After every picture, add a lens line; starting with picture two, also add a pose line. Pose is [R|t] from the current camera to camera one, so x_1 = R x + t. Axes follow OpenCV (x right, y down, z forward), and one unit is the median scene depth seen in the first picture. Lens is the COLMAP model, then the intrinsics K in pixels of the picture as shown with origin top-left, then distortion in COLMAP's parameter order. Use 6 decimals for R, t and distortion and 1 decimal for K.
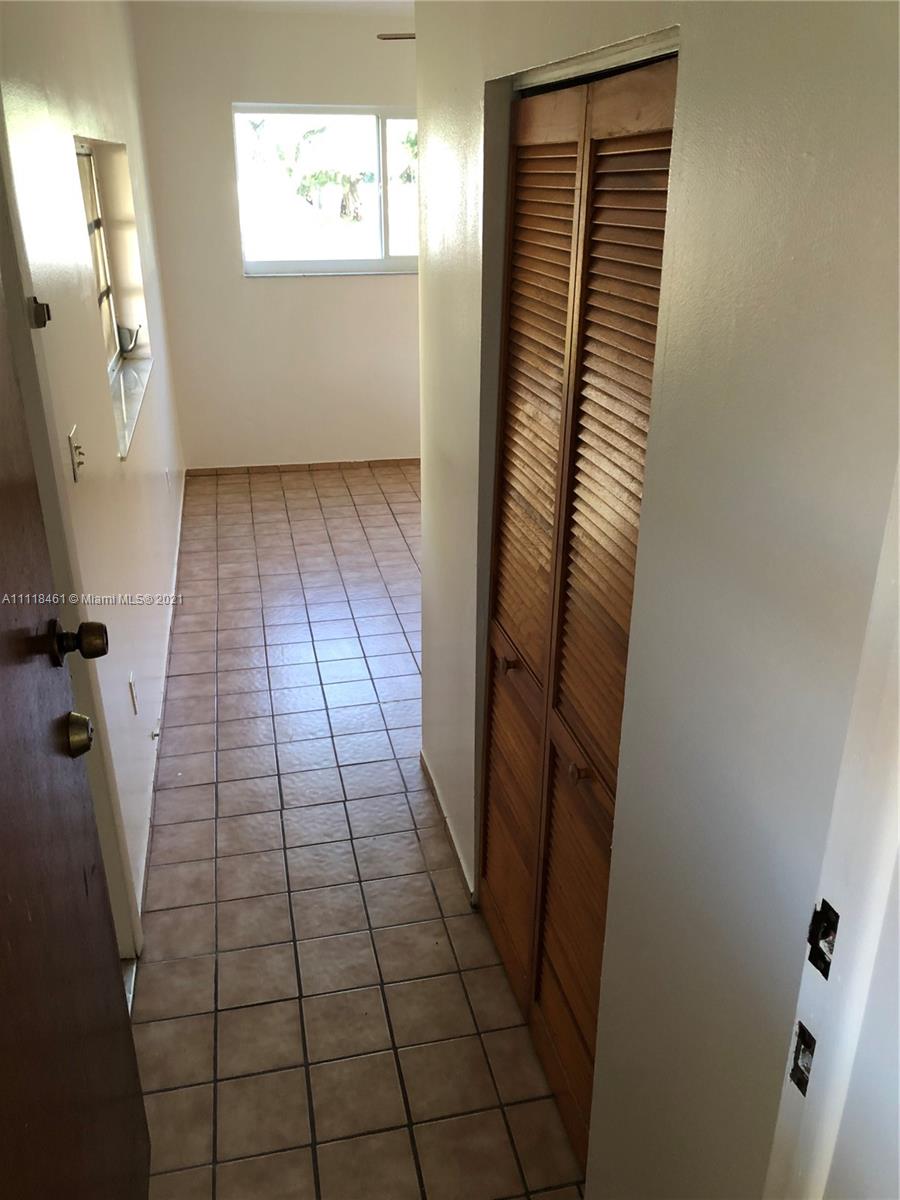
lens RADIAL K [[978.3, 0, 455.0], [0, 978.3, 605.3], [0, 0, 1]] dist [0.092309, -0.193669]
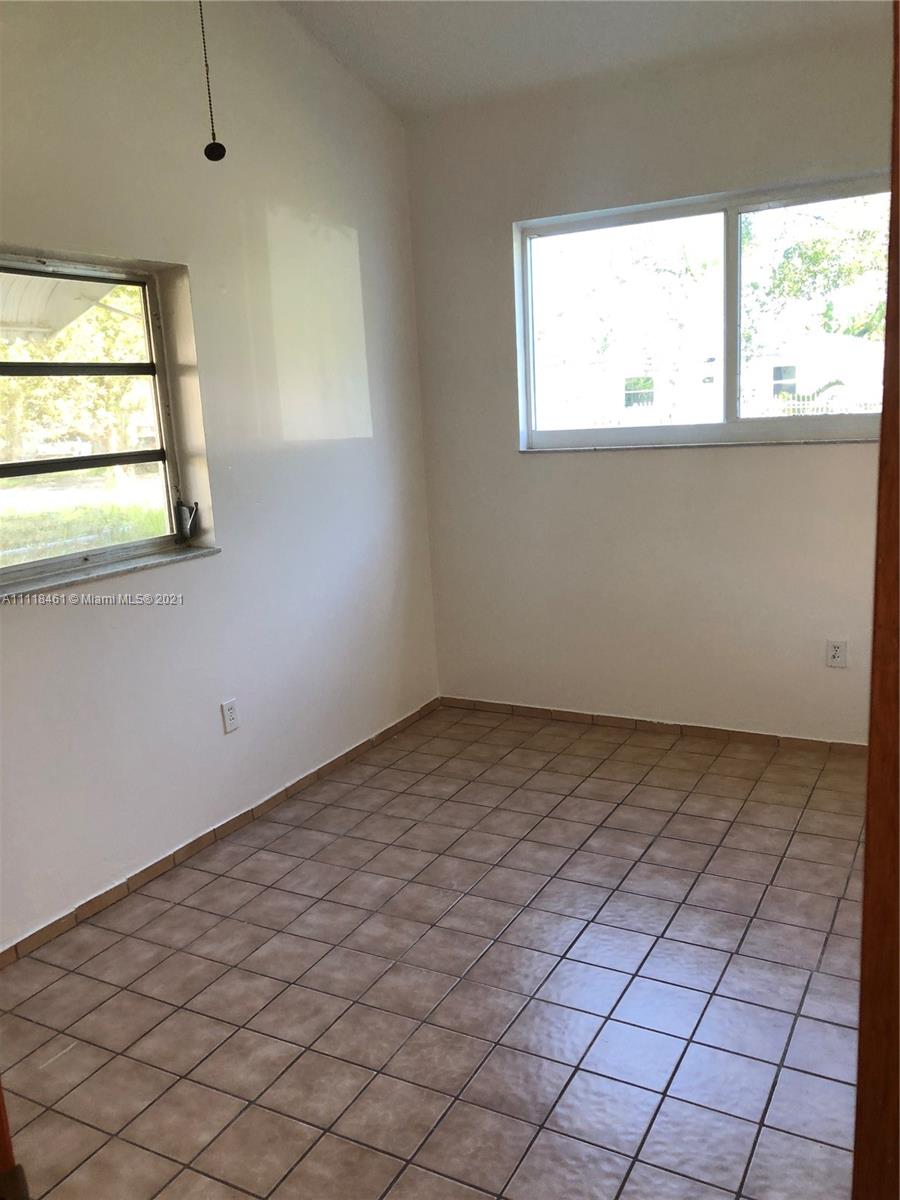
lens RADIAL K [[978.3, 0, 455.0], [0, 978.3, 605.3], [0, 0, 1]] dist [0.092309, -0.193669]
pose [[0.752856, 0.091171, -0.651840, 0.558367], [-0.218869, 0.968678, -0.117300, -0.306195], [0.620729, 0.230978, 0.749230, 1.092919]]
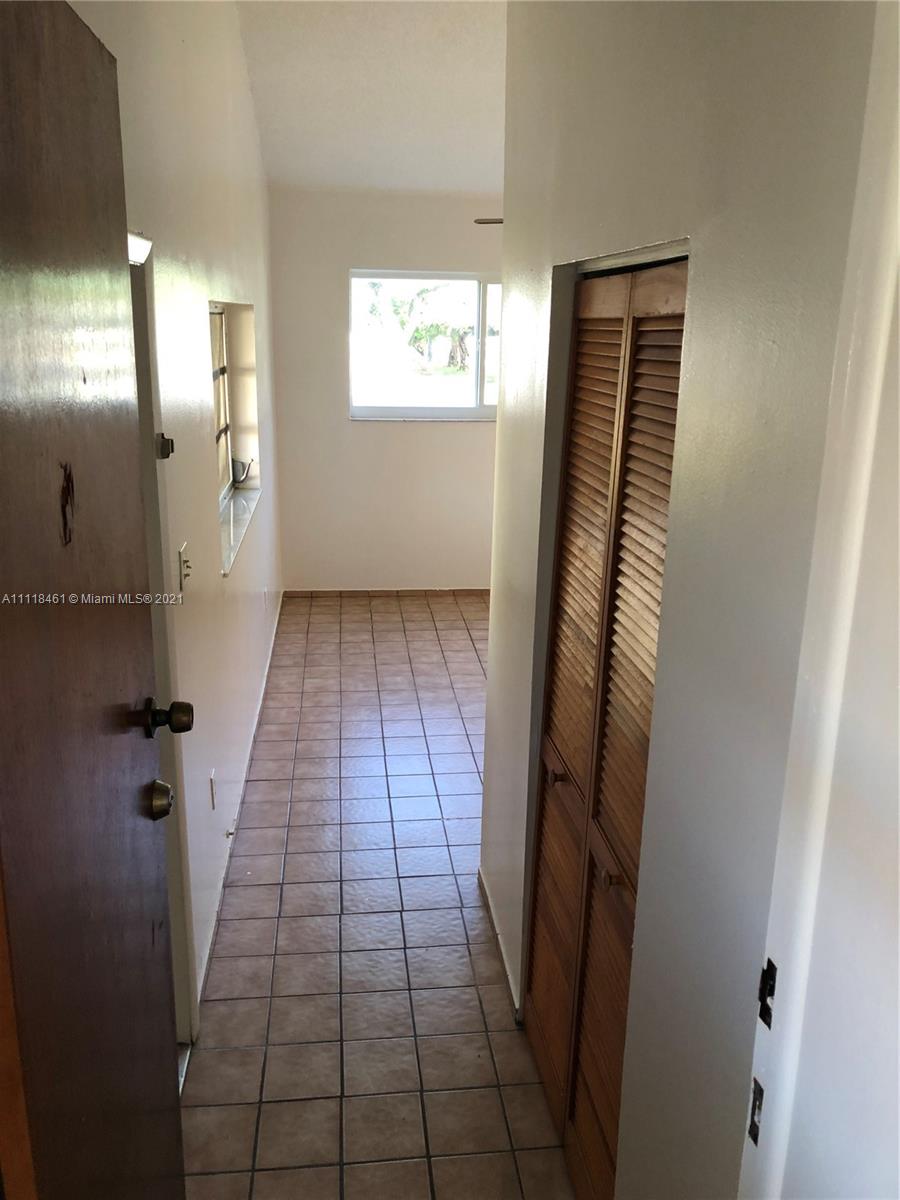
lens RADIAL K [[971.1, 0, 447.3], [0, 971.1, 595.8], [0, 0, 1]] dist [0.103720, -0.176501]
pose [[0.993966, 0.044940, -0.100060, 0.028270], [-0.058920, 0.988188, -0.141467, 0.018692], [0.092520, 0.146509, 0.984873, -0.067247]]
